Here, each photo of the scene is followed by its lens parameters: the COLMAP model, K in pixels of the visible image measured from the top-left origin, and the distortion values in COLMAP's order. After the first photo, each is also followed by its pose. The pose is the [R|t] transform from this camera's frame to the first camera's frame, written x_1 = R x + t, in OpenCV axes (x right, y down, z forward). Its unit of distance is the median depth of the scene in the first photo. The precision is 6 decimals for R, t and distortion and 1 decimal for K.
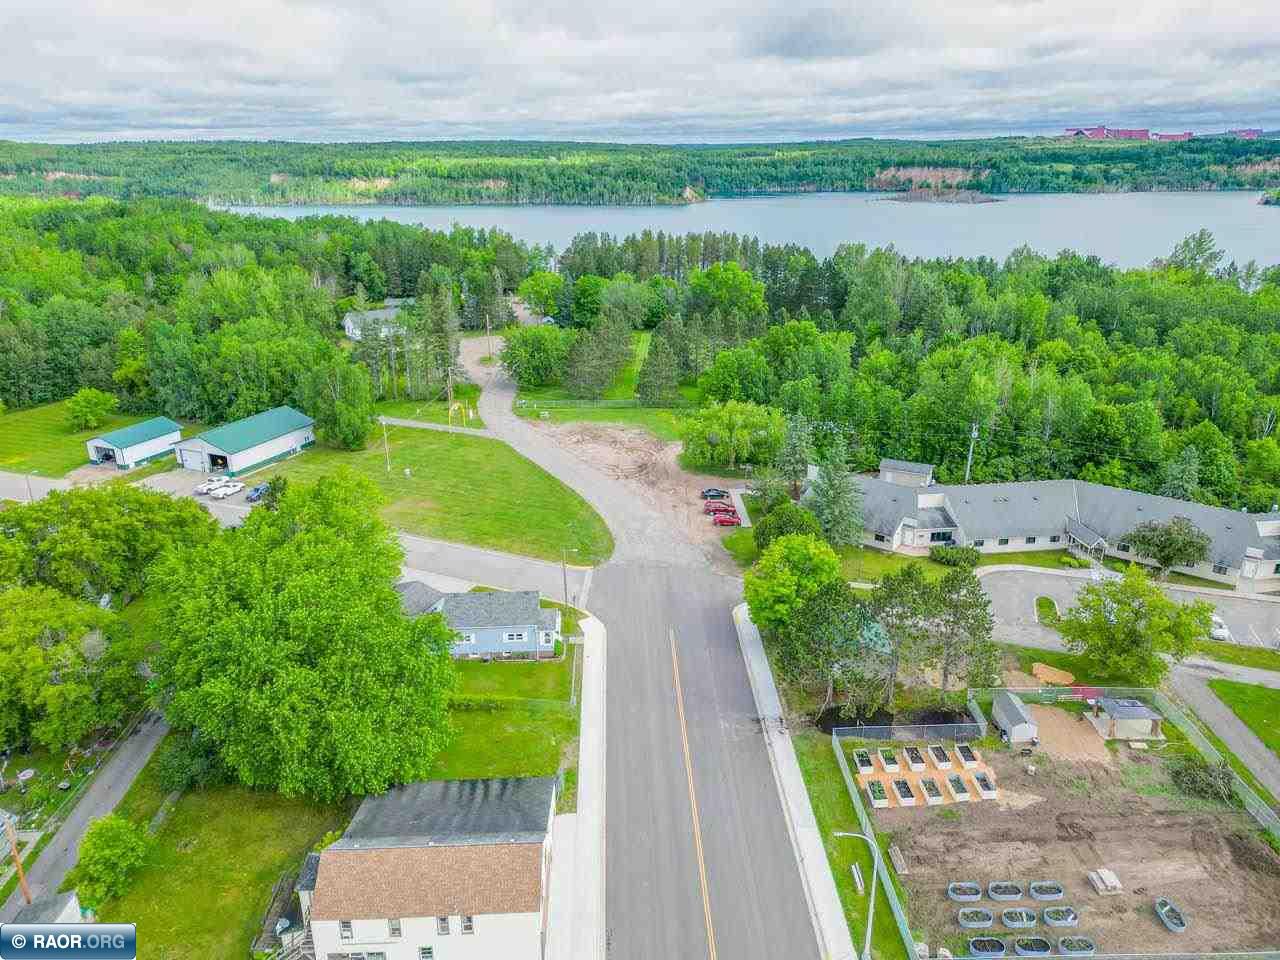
lens RADIAL K [[893.0, 0, 640.0], [0, 893.0, 460.0], [0, 0, 1]] dist [0.079097, -0.063577]
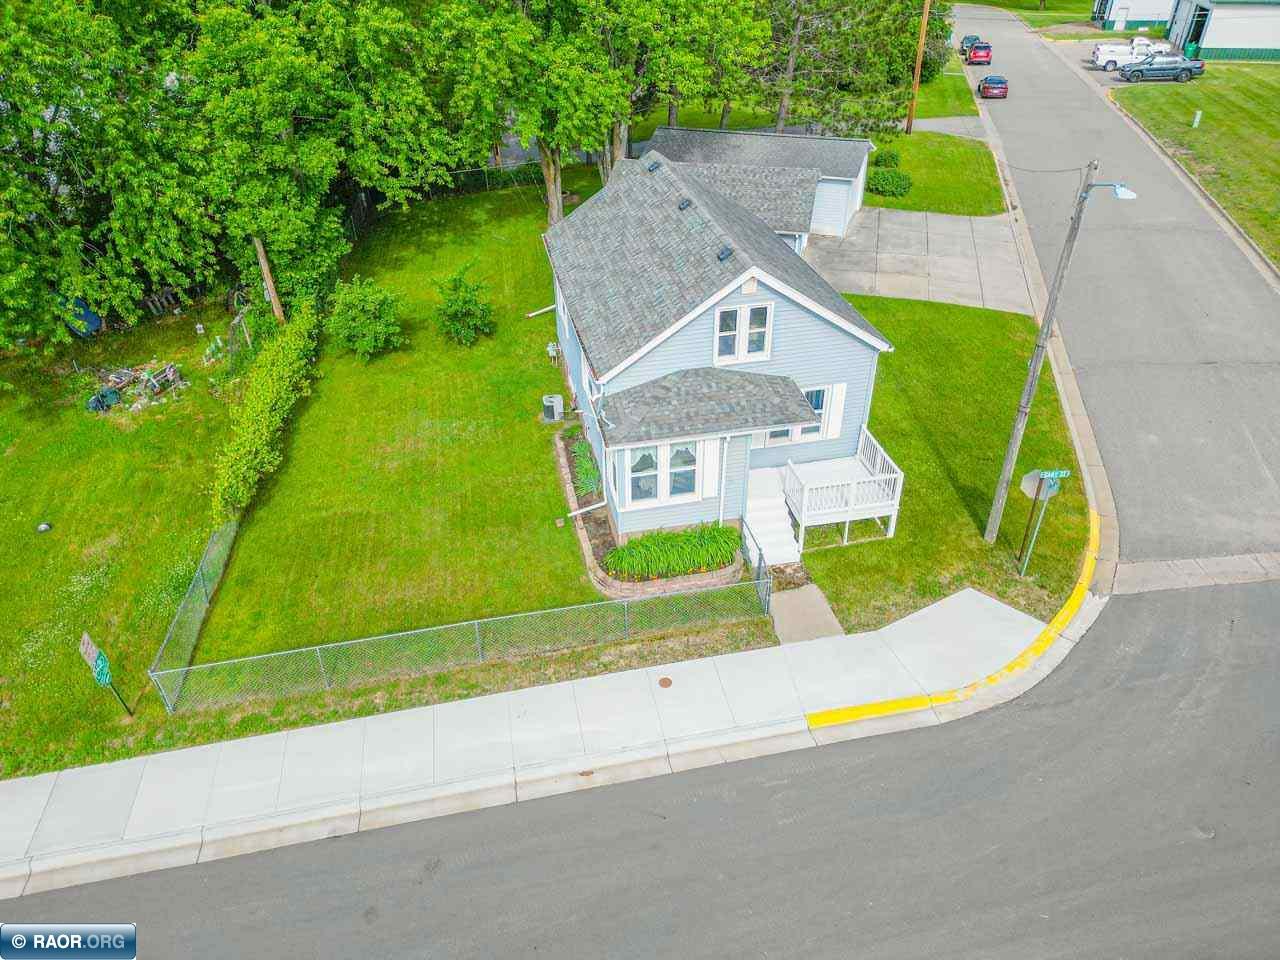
lens RADIAL K [[893.0, 0, 640.0], [0, 893.0, 460.0], [0, 0, 1]] dist [0.079097, -0.063577]
pose [[0.152883, 0.529350, -0.834515, 0.066093], [-0.325082, 0.824385, 0.463369, 0.097494], [0.933246, 0.200444, 0.298117, 0.914020]]
